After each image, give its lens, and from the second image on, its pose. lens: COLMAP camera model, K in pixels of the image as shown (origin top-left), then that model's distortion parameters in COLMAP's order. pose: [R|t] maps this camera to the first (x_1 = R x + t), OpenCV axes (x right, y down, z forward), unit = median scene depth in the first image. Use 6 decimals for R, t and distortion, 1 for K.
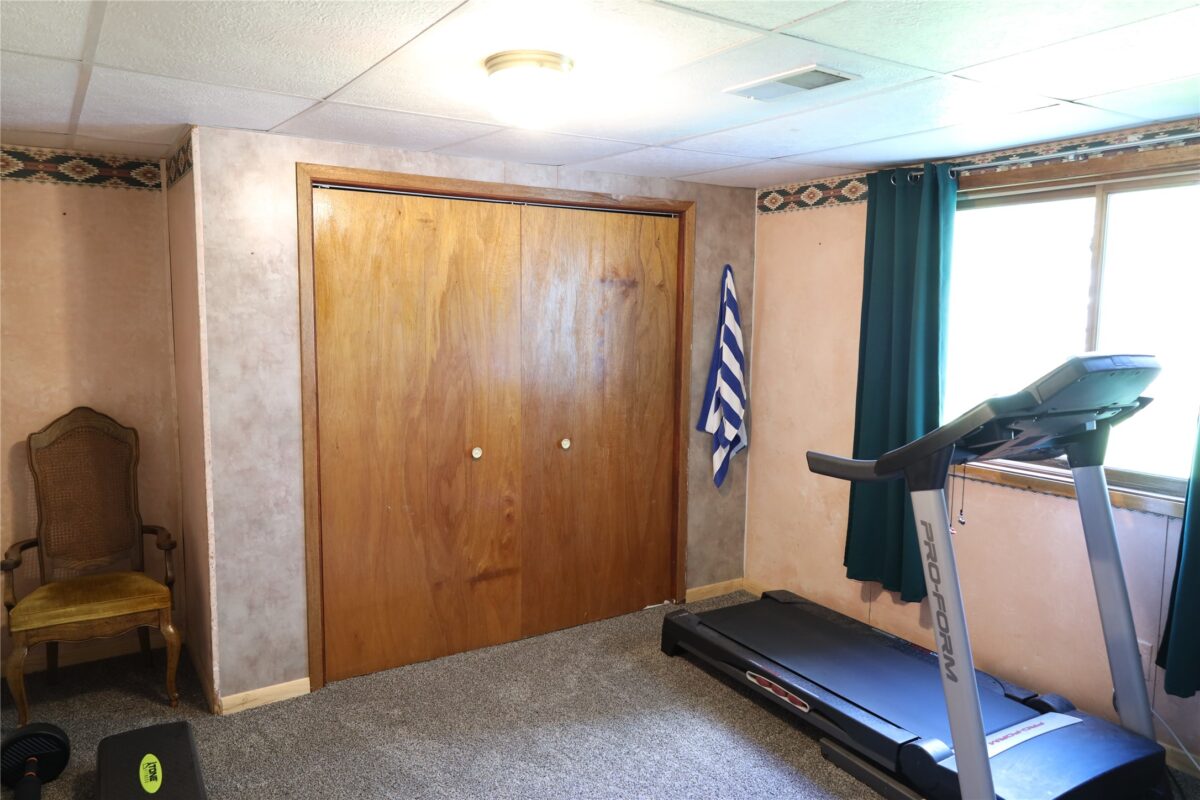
lens RADIAL K [[828.2, 0, 600.0], [0, 828.2, 400.0], [0, 0, 1]] dist [0.000605, 0.001401]
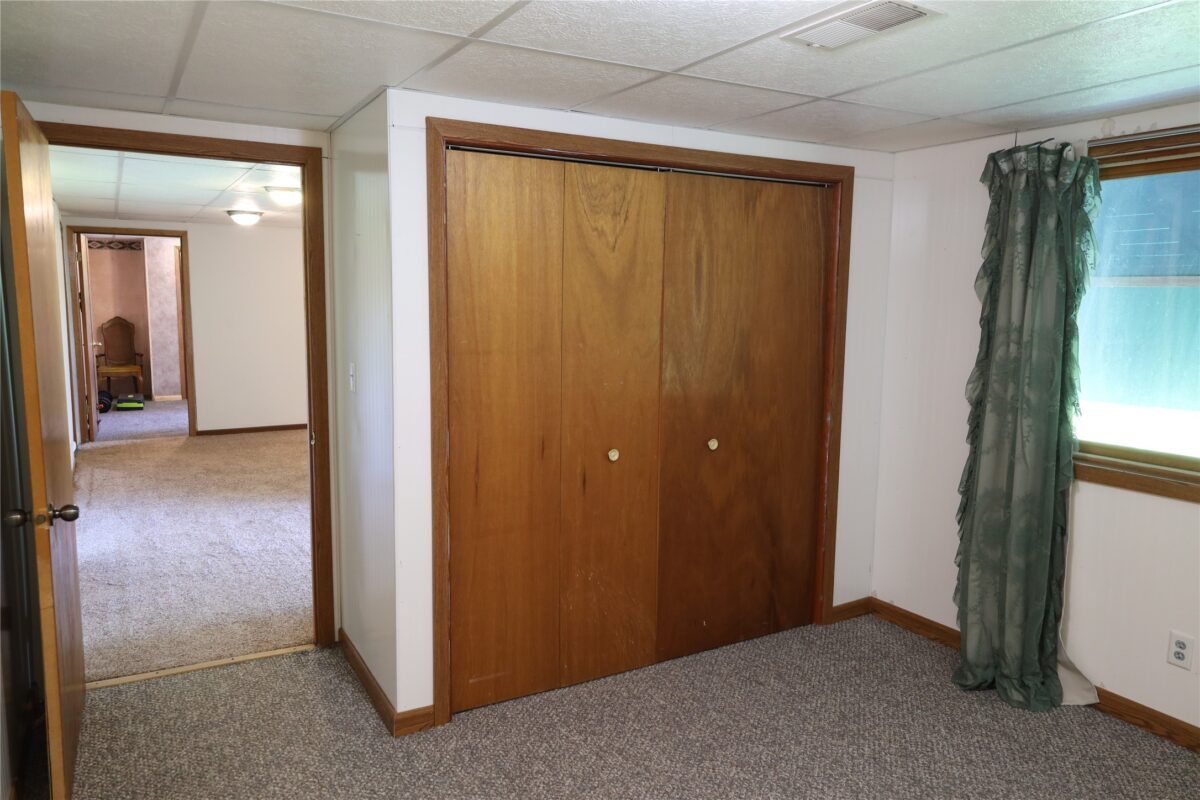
lens RADIAL K [[828.2, 0, 600.0], [0, 828.2, 400.0], [0, 0, 1]] dist [0.000605, 0.001401]
pose [[0.998399, 0.006069, -0.056245, 1.636452], [-0.005300, 0.999891, 0.013814, 0.312173], [0.056323, -0.013493, 0.998321, -2.420198]]
